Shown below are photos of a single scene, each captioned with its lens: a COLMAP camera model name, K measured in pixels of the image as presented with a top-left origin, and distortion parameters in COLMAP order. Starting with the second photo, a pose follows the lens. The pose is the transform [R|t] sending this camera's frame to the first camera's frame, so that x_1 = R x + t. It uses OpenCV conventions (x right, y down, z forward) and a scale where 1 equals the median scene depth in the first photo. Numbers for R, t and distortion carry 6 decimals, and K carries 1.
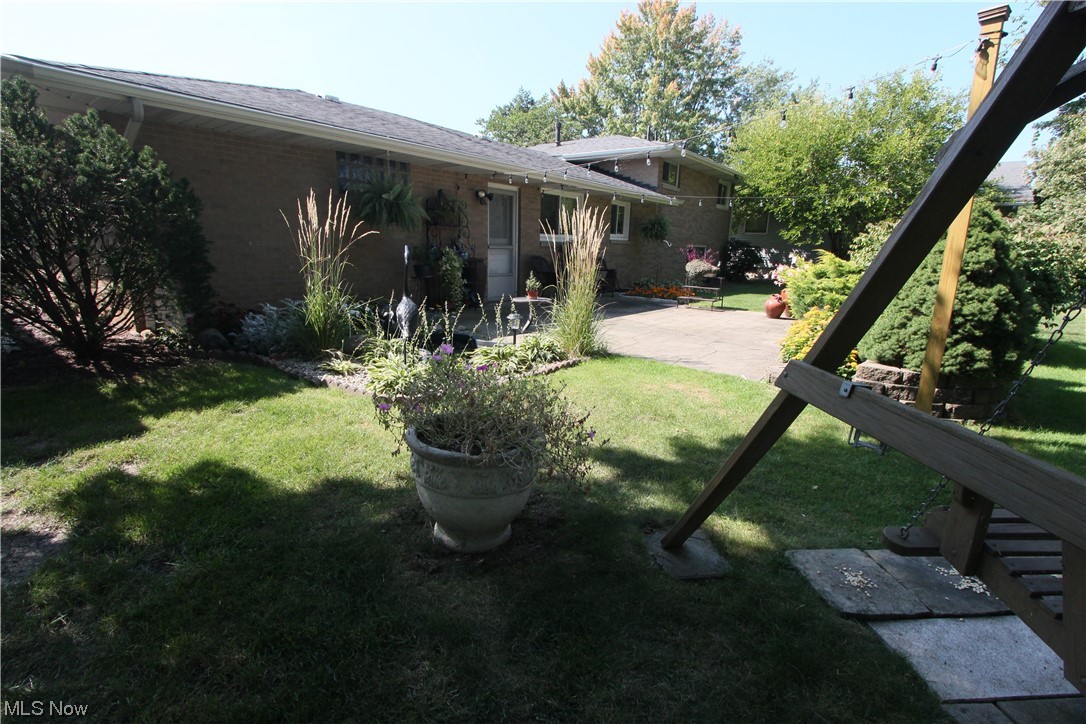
lens RADIAL K [[500.8, 0, 540.2], [0, 500.8, 358.7], [0, 0, 1]] dist [-0.020283, 0.000102]
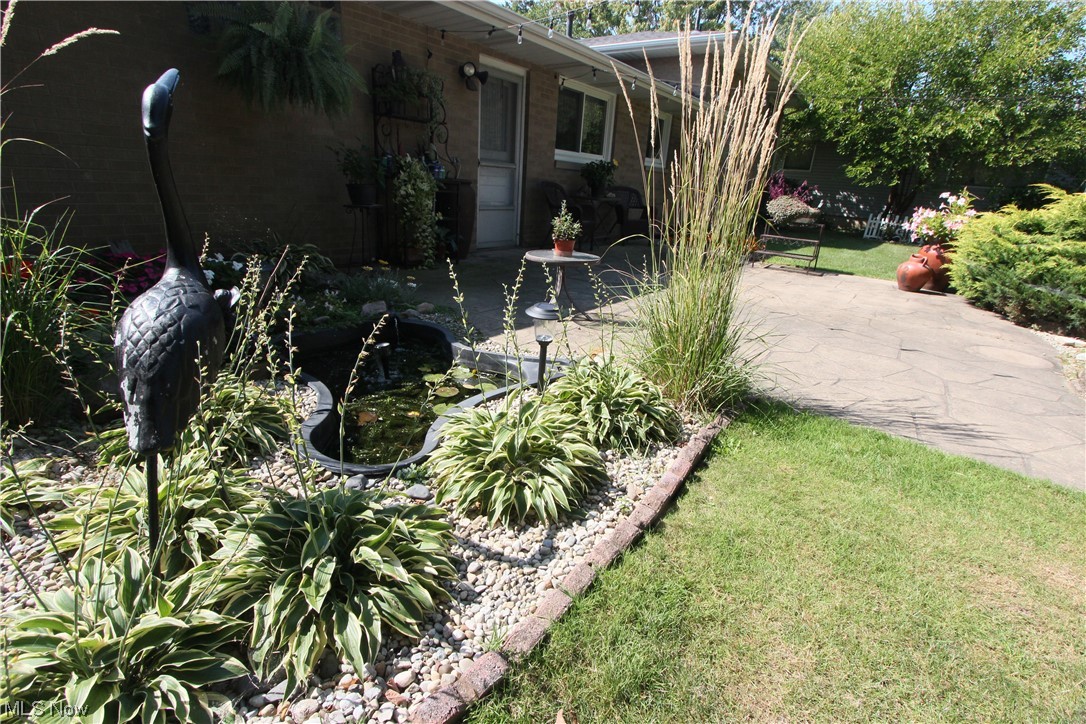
lens RADIAL K [[500.8, 0, 547.4], [0, 500.8, 365.4], [0, 0, 1]] dist [-0.020283, 0.000102]
pose [[0.998882, 0.023733, 0.040880, -0.037769], [-0.028880, 0.991053, 0.130307, -0.054251], [-0.037422, -0.131342, 0.990631, 0.346889]]
